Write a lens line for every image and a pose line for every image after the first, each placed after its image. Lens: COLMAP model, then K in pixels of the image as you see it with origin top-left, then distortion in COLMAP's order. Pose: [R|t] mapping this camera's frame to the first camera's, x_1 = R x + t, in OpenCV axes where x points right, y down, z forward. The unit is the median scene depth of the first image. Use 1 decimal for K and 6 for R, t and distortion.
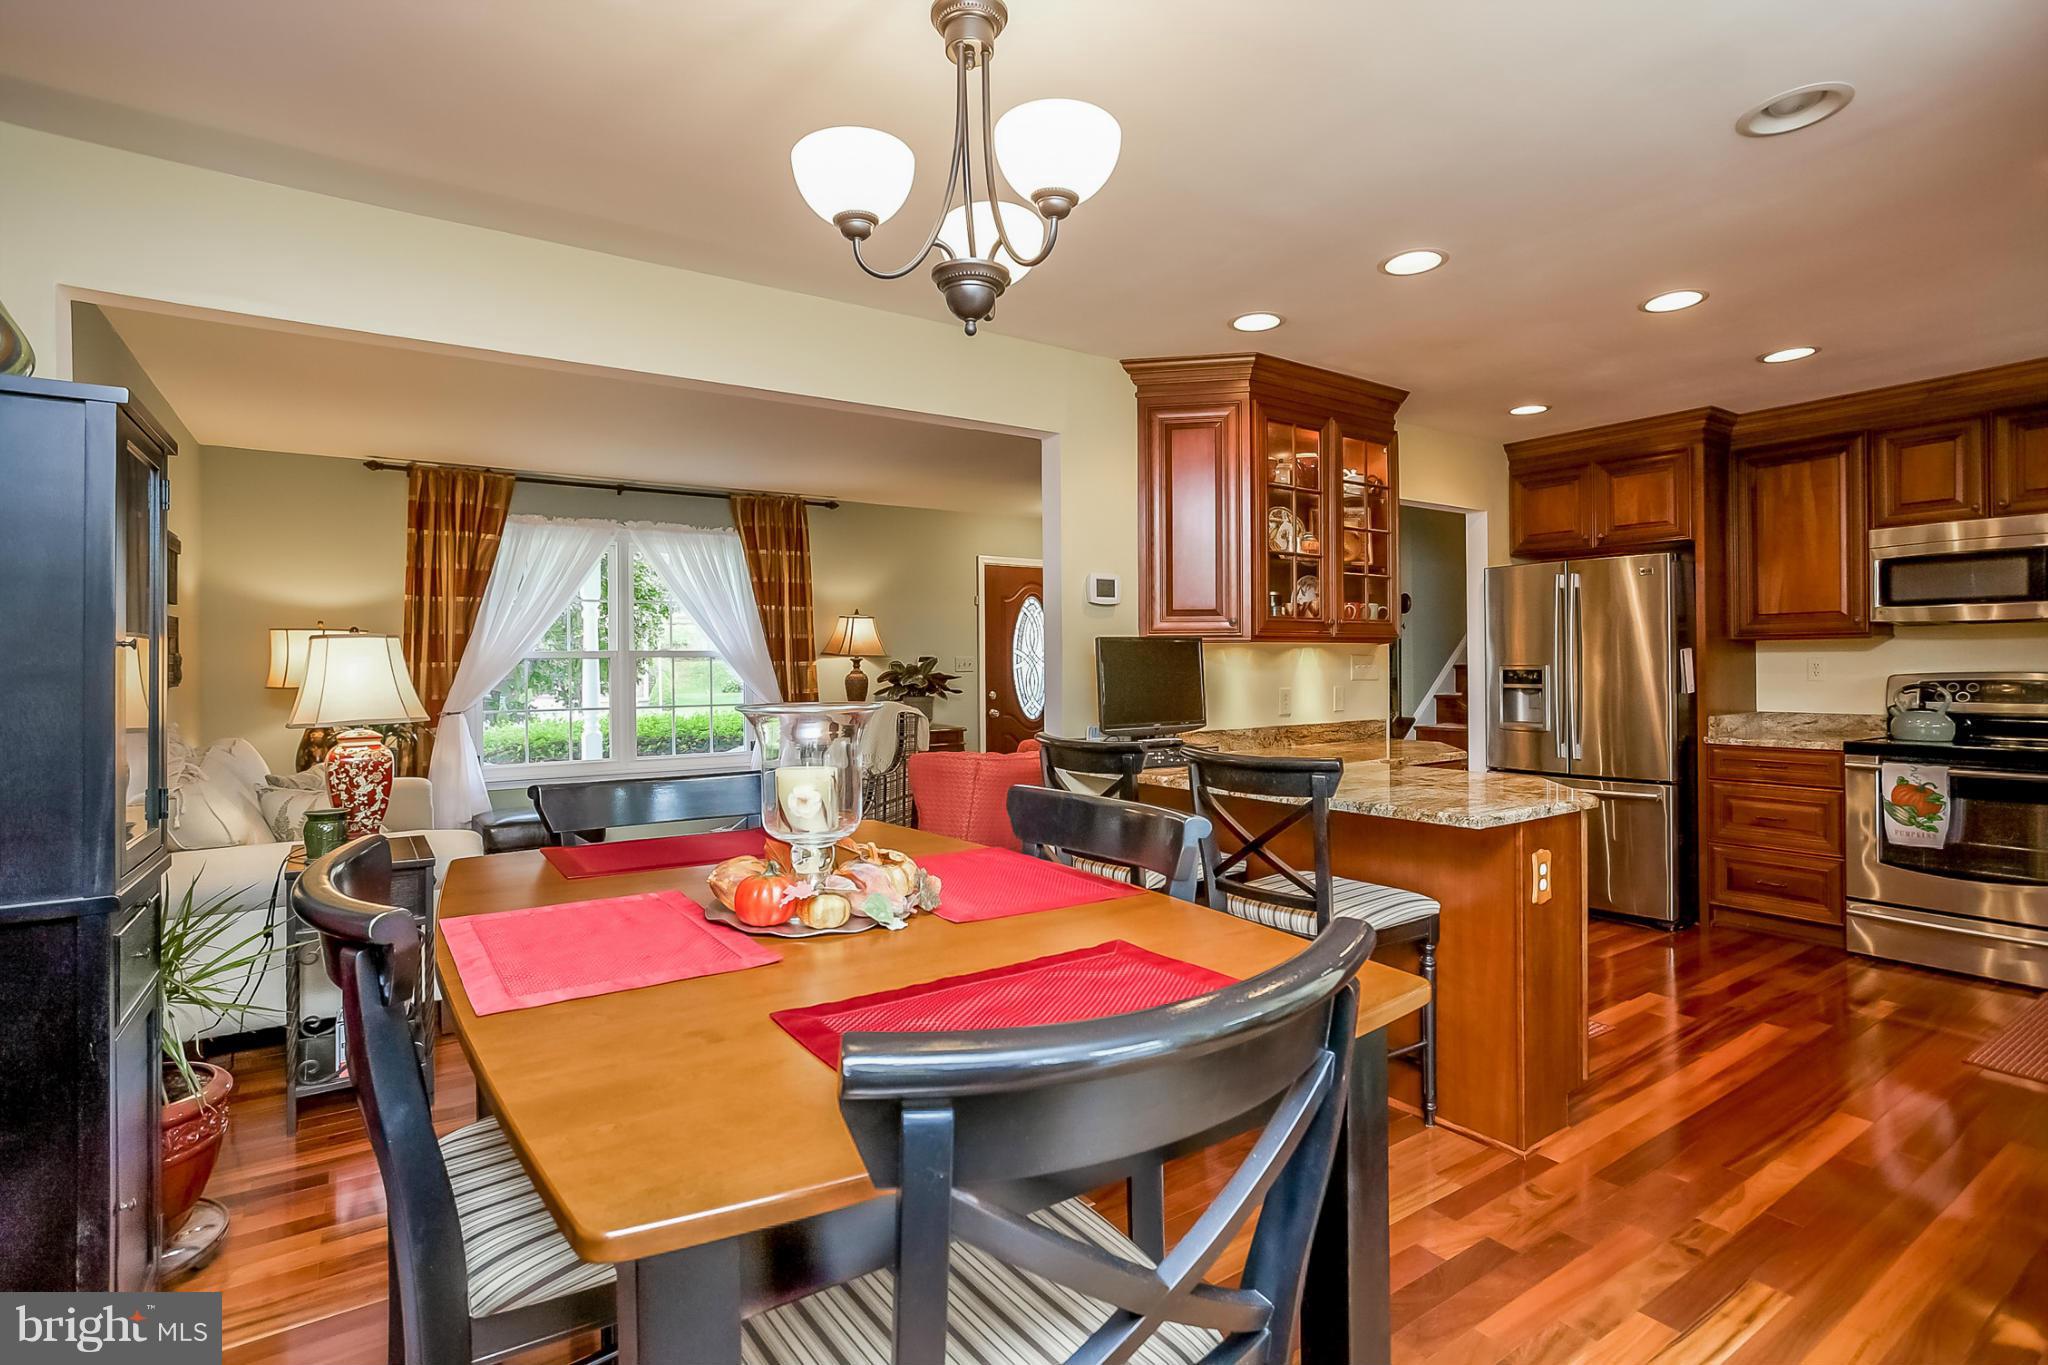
lens RADIAL K [[1004.2, 0, 1025.2], [0, 1004.2, 664.6], [0, 0, 1]] dist [-0.040875, 0.020928]
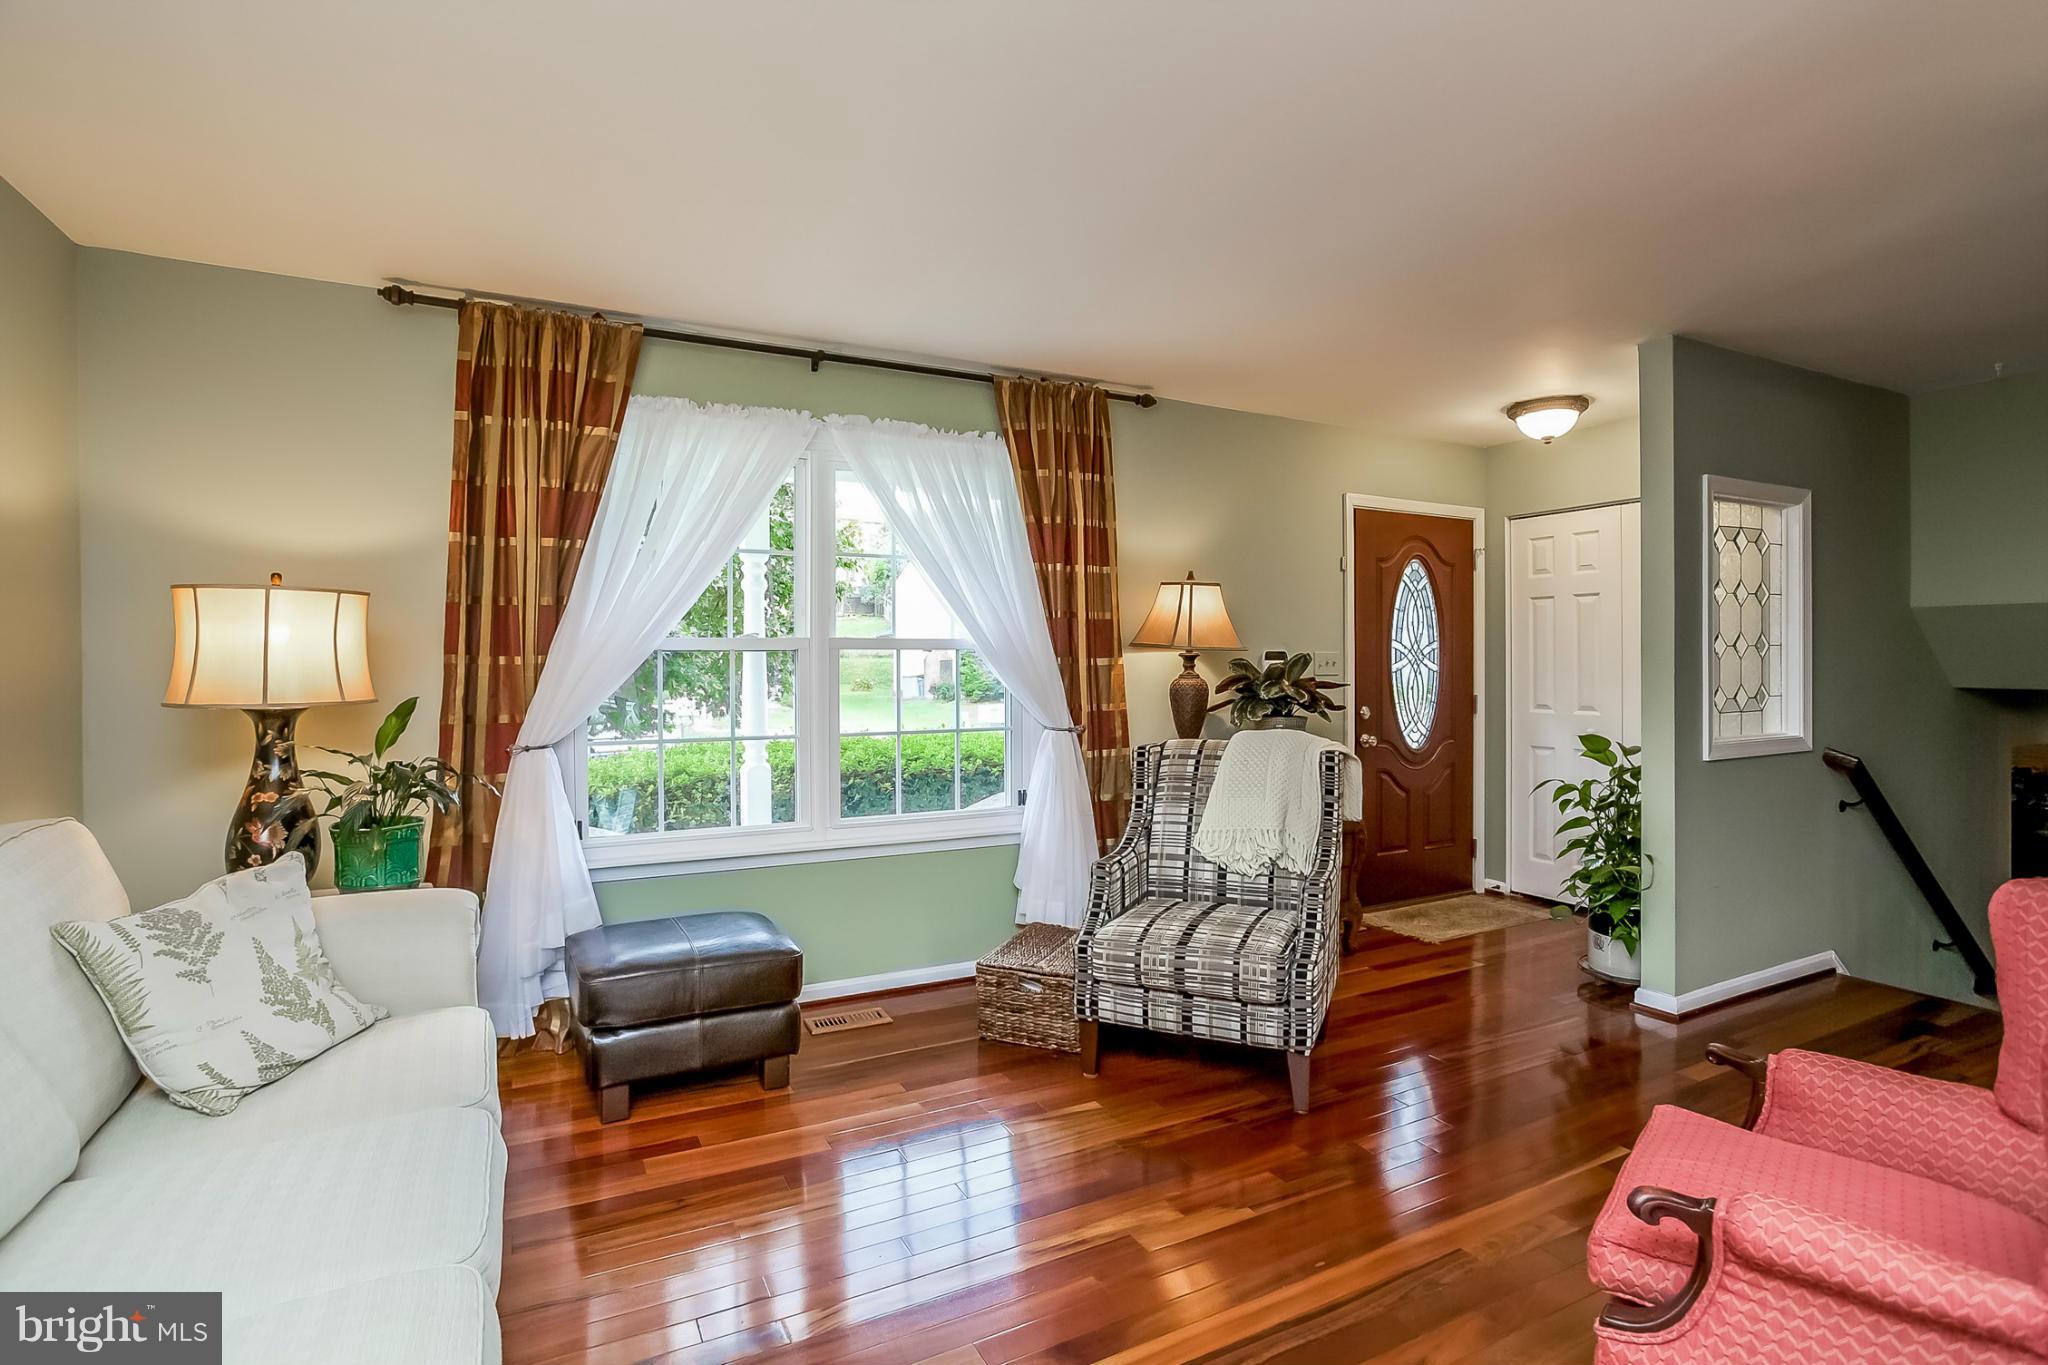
lens RADIAL K [[1004.2, 0, 1030.6], [0, 1004.2, 659.6], [0, 0, 1]] dist [-0.040875, 0.020928]
pose [[0.993956, 0.006260, -0.109602, -0.205971], [-0.006395, 0.999979, -0.000878, -0.001351], [0.109595, 0.001573, 0.993975, 0.410696]]
